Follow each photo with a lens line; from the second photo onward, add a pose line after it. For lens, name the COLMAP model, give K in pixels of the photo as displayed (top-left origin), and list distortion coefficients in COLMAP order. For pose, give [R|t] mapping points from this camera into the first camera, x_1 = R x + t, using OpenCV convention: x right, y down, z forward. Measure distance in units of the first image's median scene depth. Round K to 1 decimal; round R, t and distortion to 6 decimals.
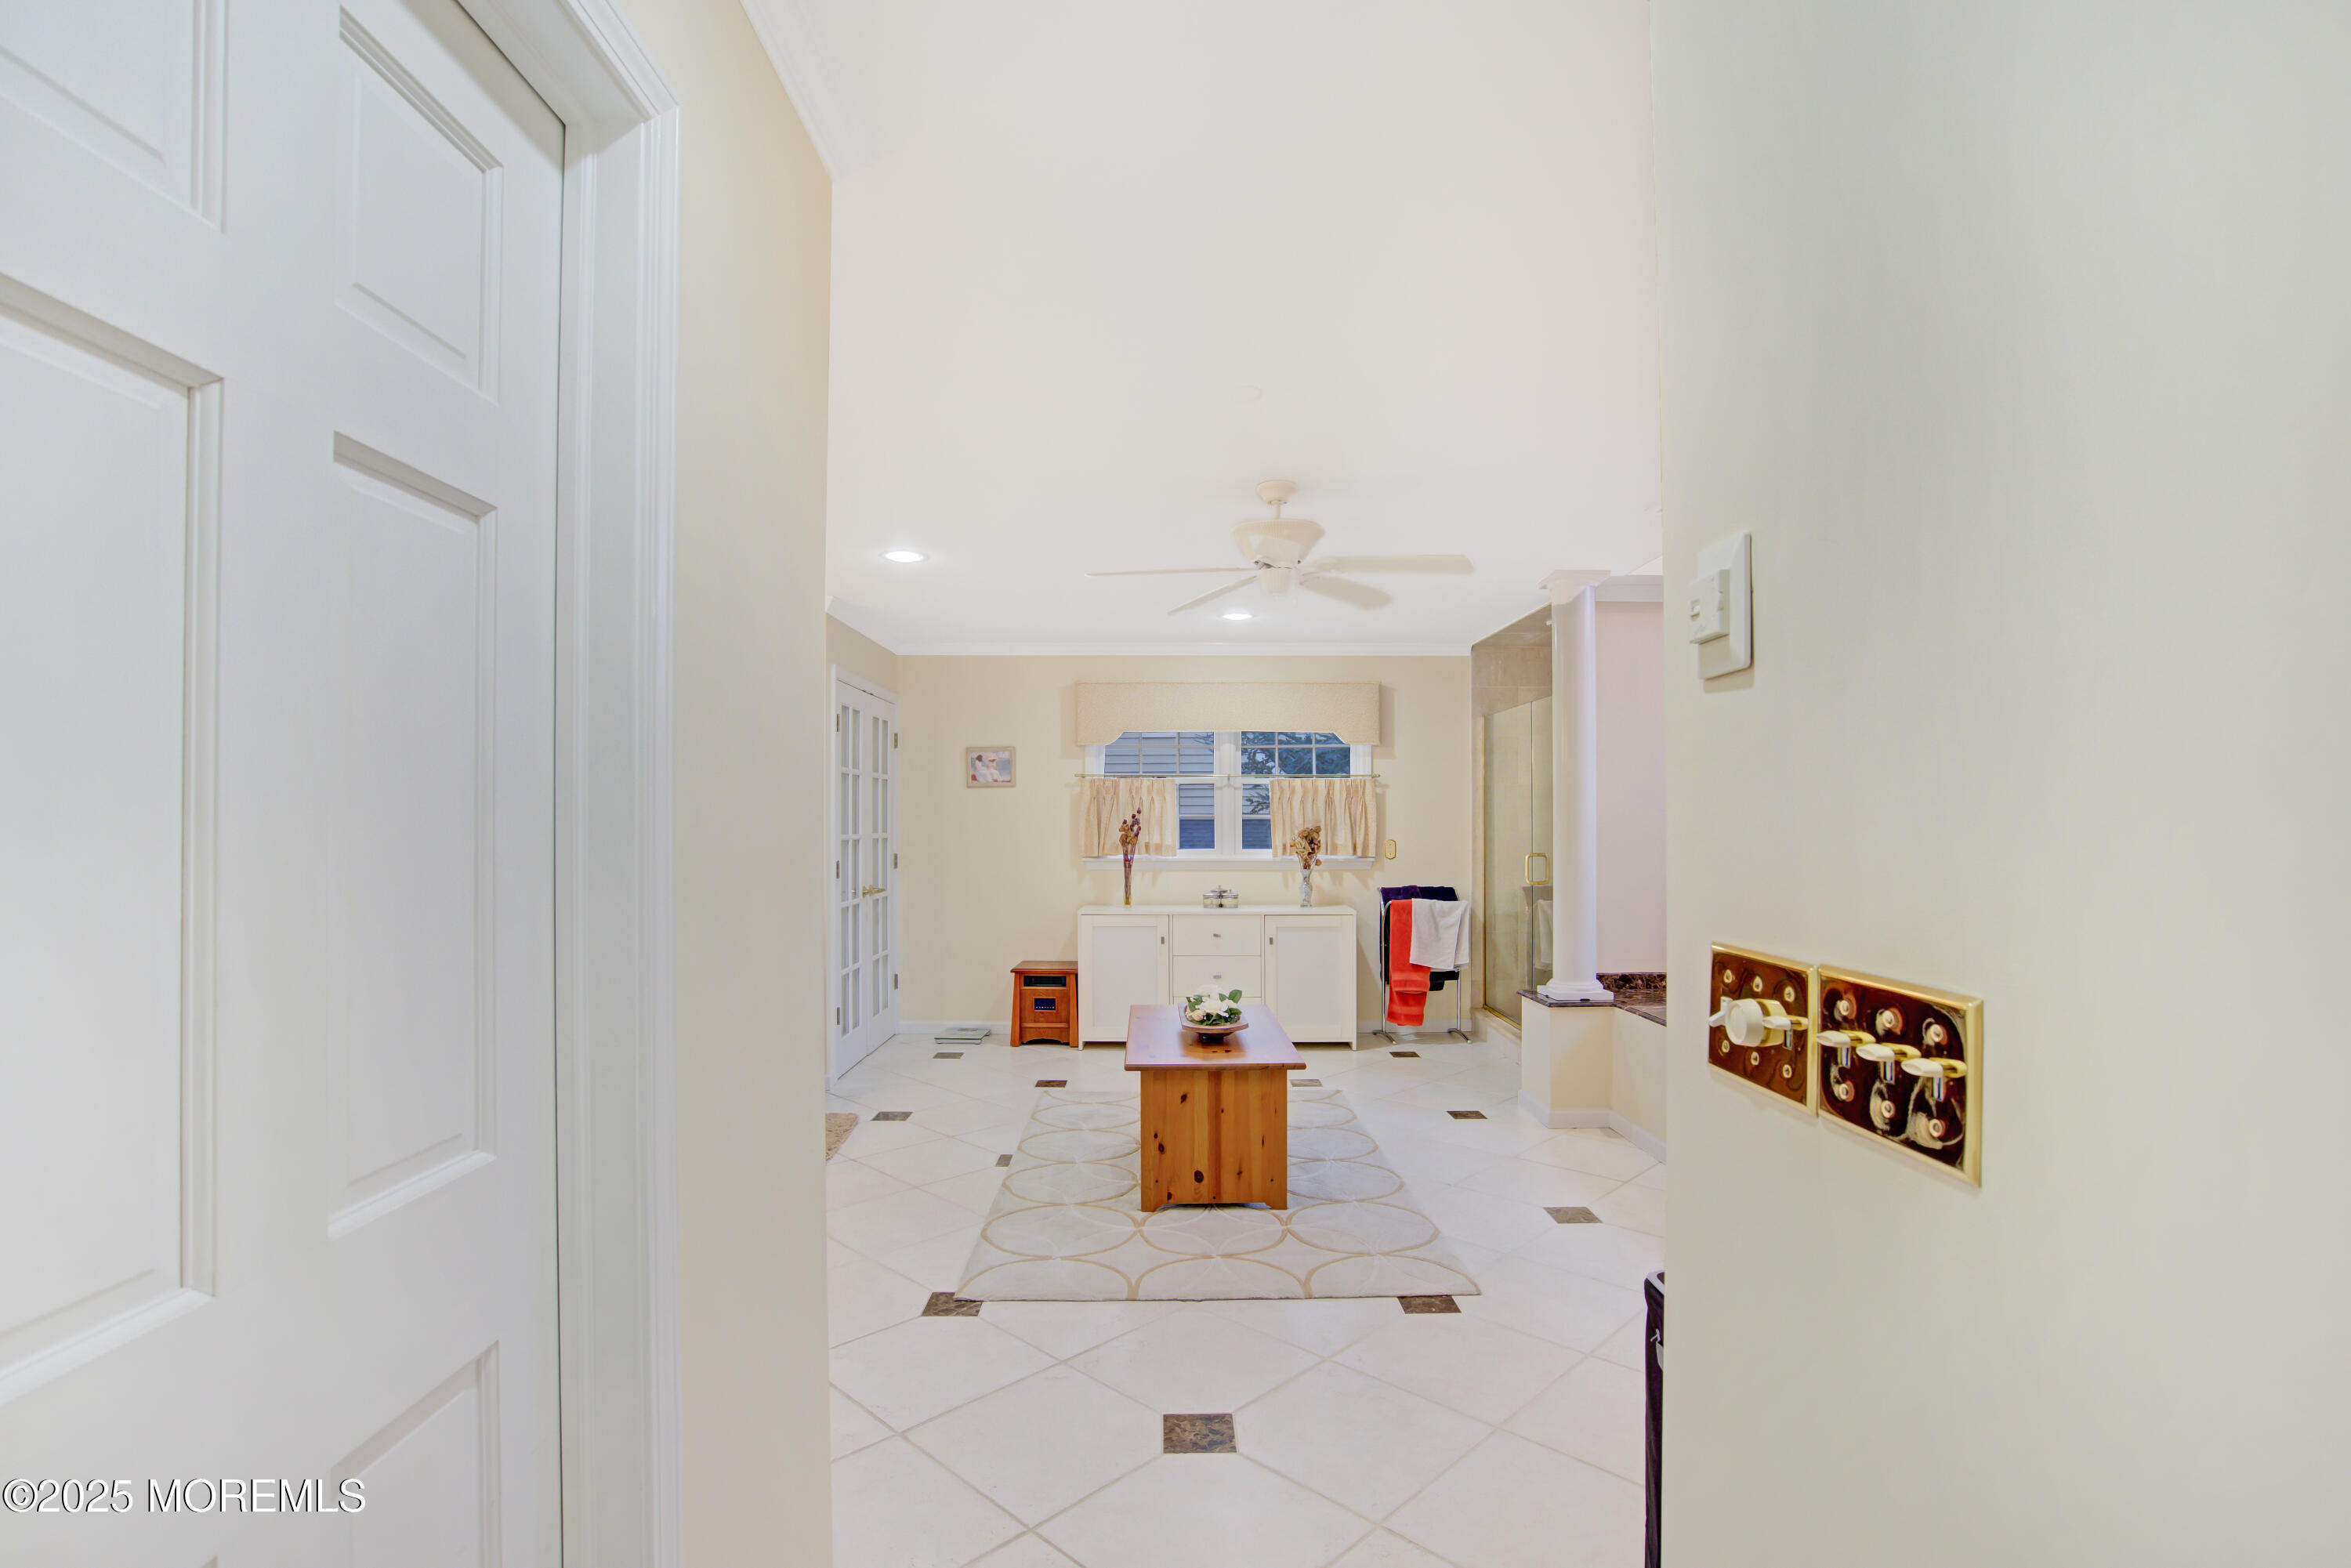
lens RADIAL K [[1096.6, 0, 1178.2], [0, 1096.6, 824.3], [0, 0, 1]] dist [-0.064473, 0.026243]
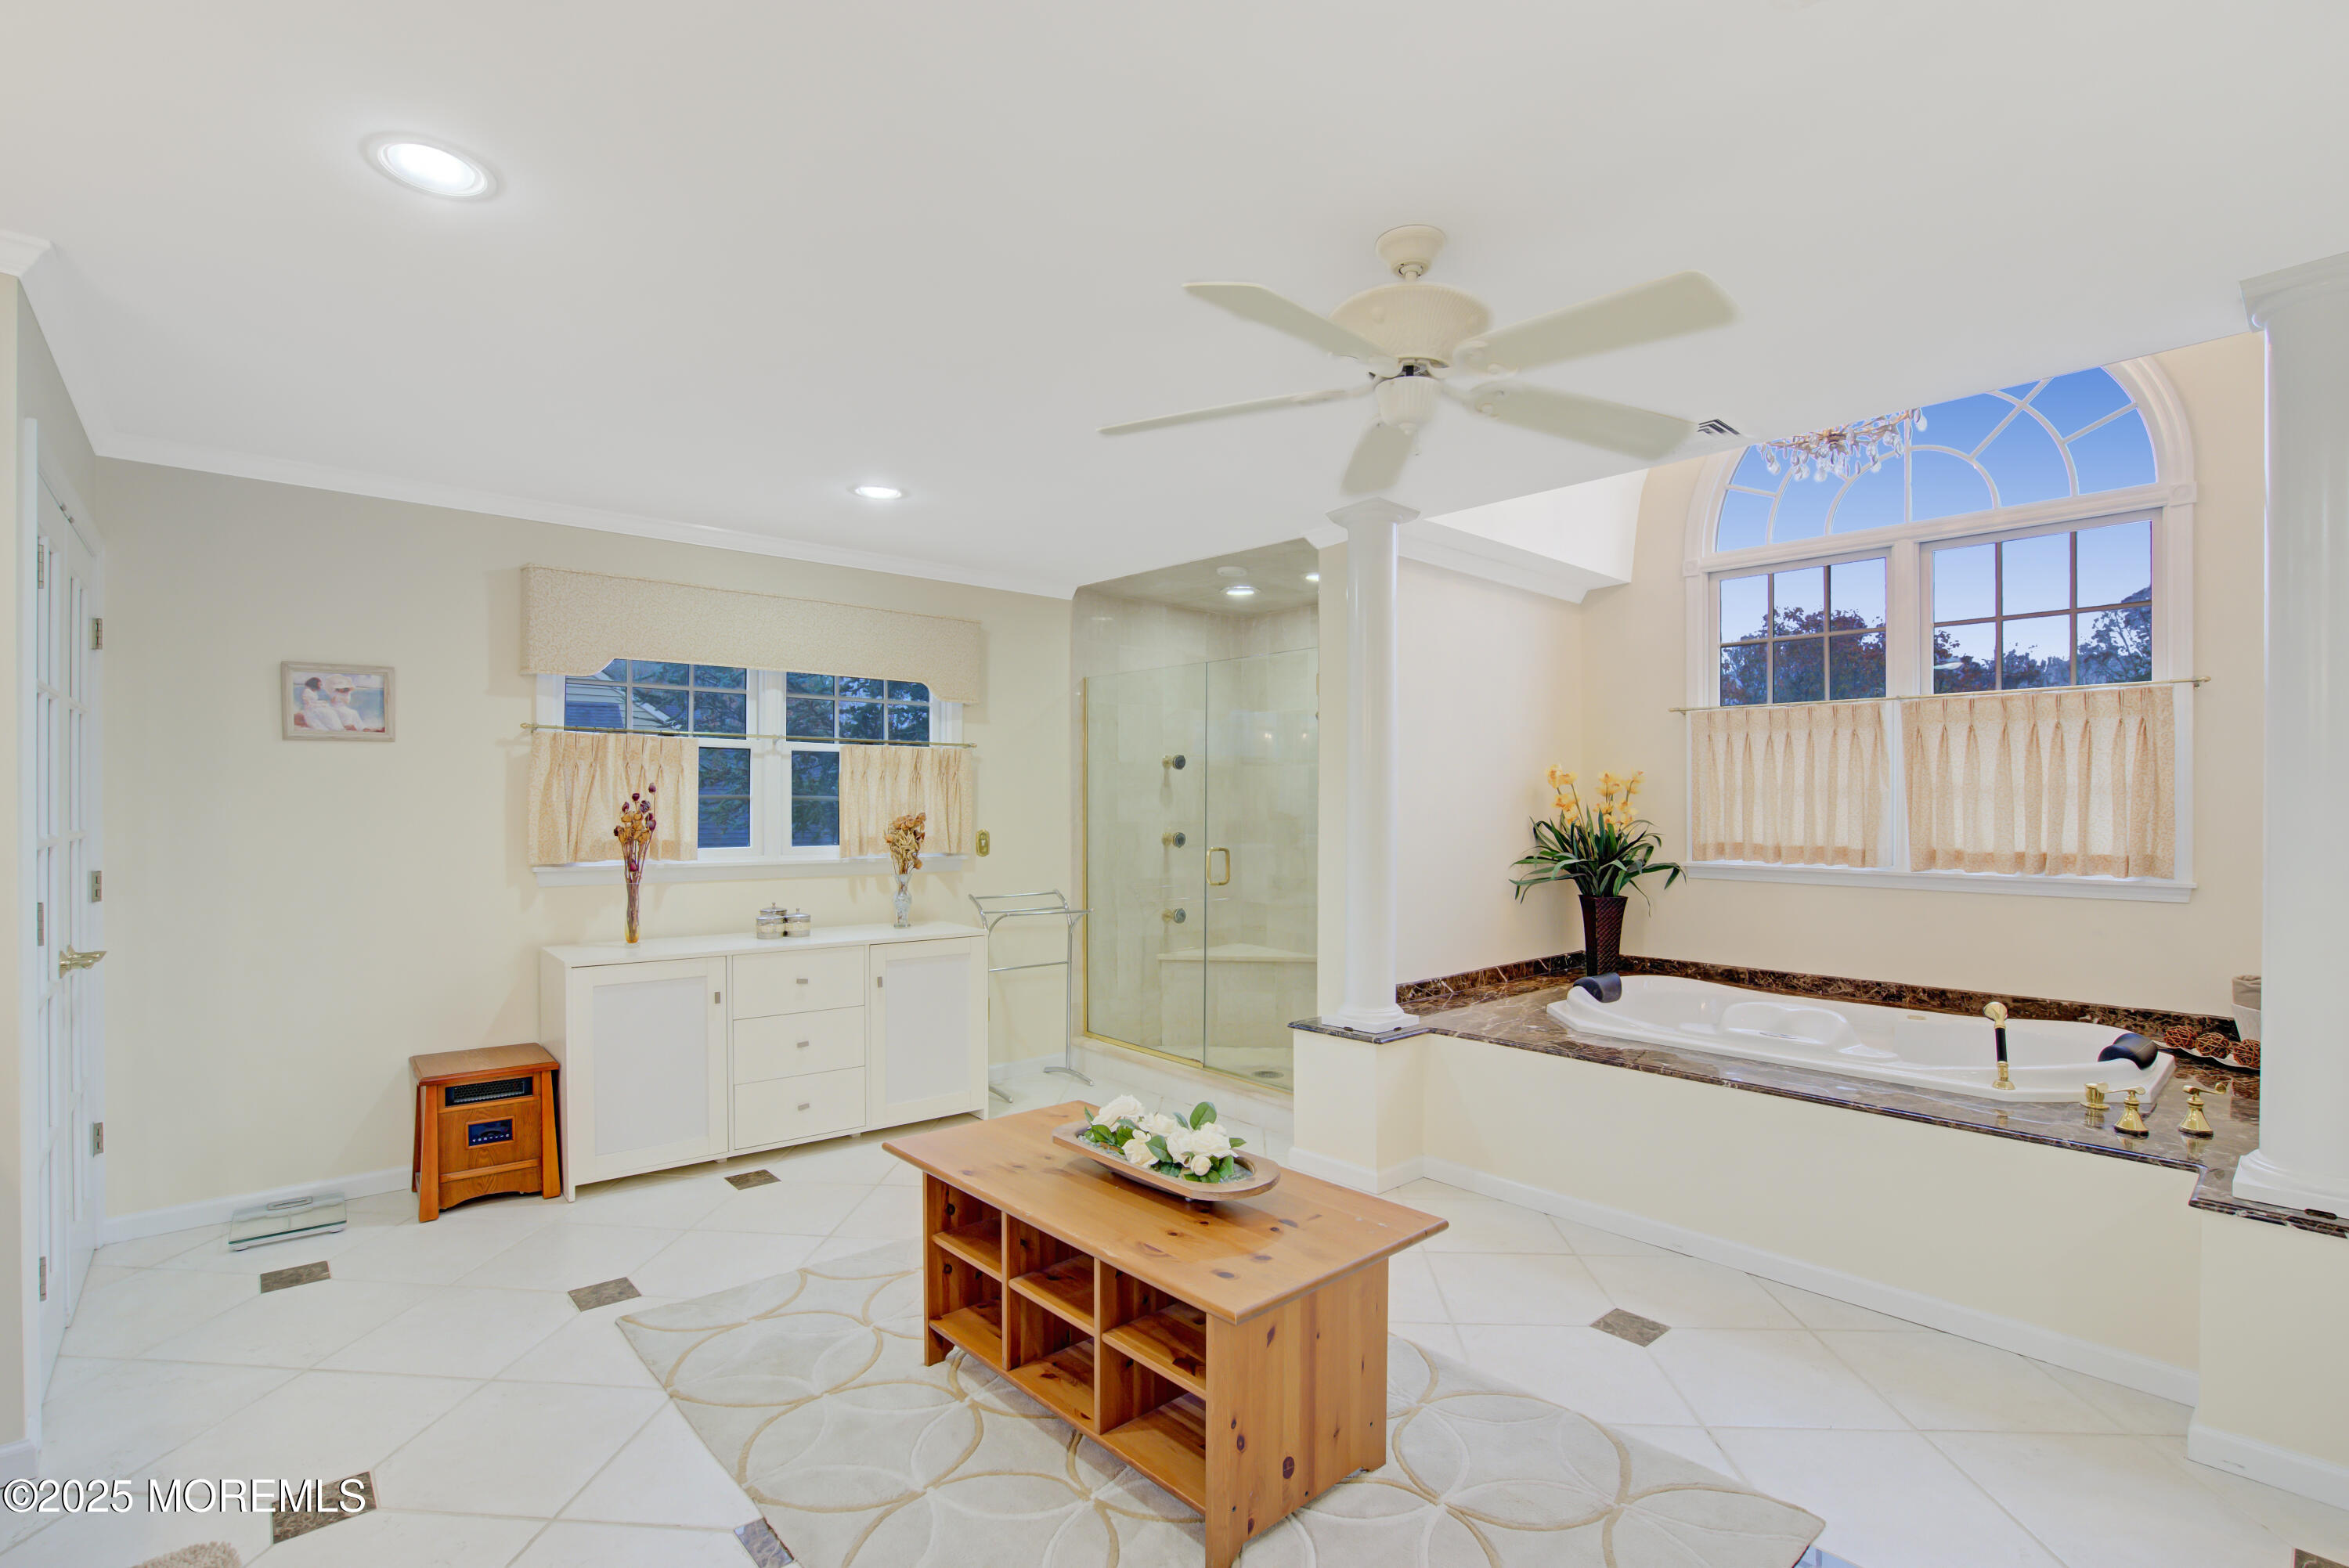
lens RADIAL K [[1093.9, 0, 1181.3], [0, 1093.9, 808.4], [0, 0, 1]] dist [-0.069126, 0.032594]
pose [[0.755342, 0.001905, 0.655328, -0.214038], [-0.005183, 0.999982, 0.003068, -0.004522], [-0.655310, -0.005714, 0.755338, 0.363175]]
